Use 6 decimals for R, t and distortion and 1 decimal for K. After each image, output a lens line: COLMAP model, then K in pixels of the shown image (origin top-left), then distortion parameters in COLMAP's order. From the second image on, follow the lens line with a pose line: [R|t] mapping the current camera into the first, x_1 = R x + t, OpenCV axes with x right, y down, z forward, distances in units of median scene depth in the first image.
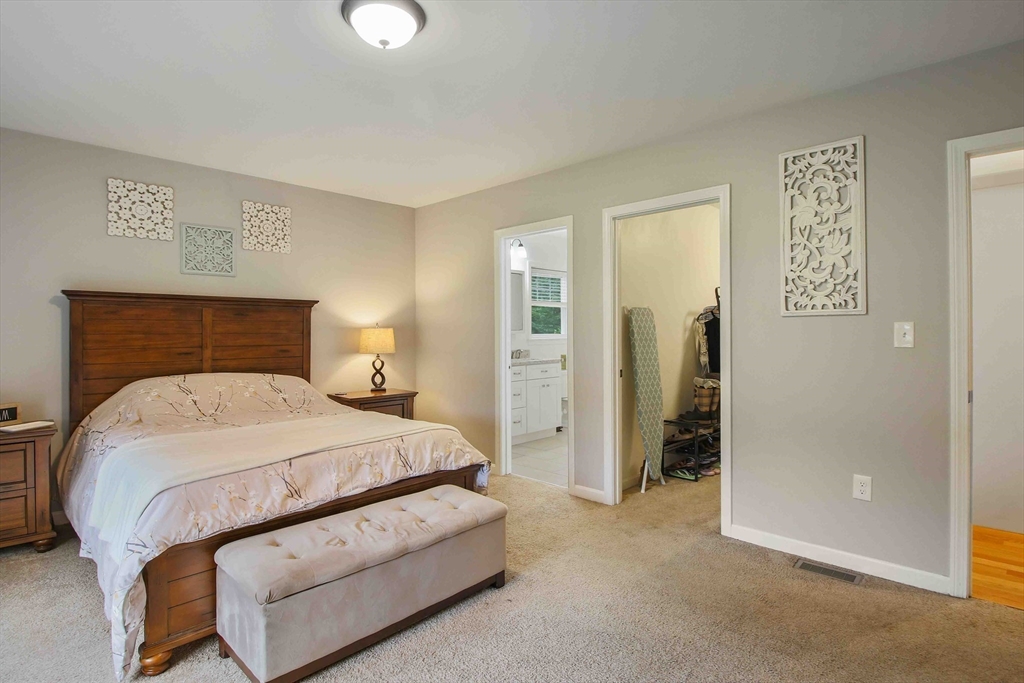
lens RADIAL K [[524.9, 0, 522.8], [0, 524.9, 309.9], [0, 0, 1]] dist [-0.000987, -0.002961]
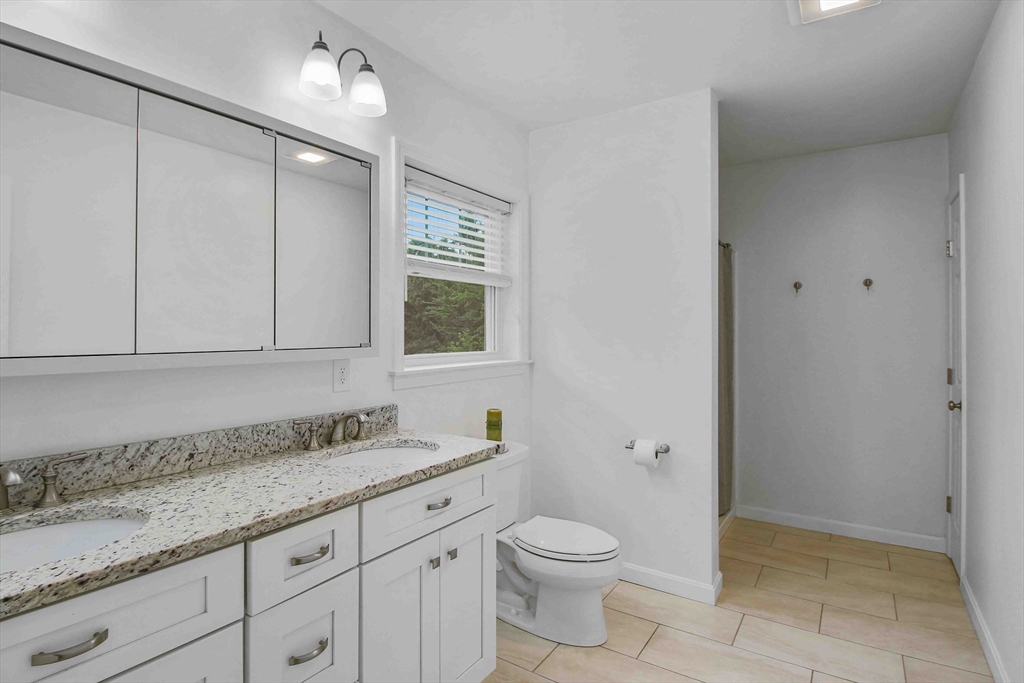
lens RADIAL K [[524.9, 0, 512.6], [0, 524.9, 335.4], [0, 0, 1]] dist [-0.000987, -0.002961]
pose [[0.986531, 0.003485, 0.163535, 0.029856], [-0.010787, 0.998983, 0.043780, 0.016701], [-0.163216, -0.044955, 0.985566, 0.648368]]
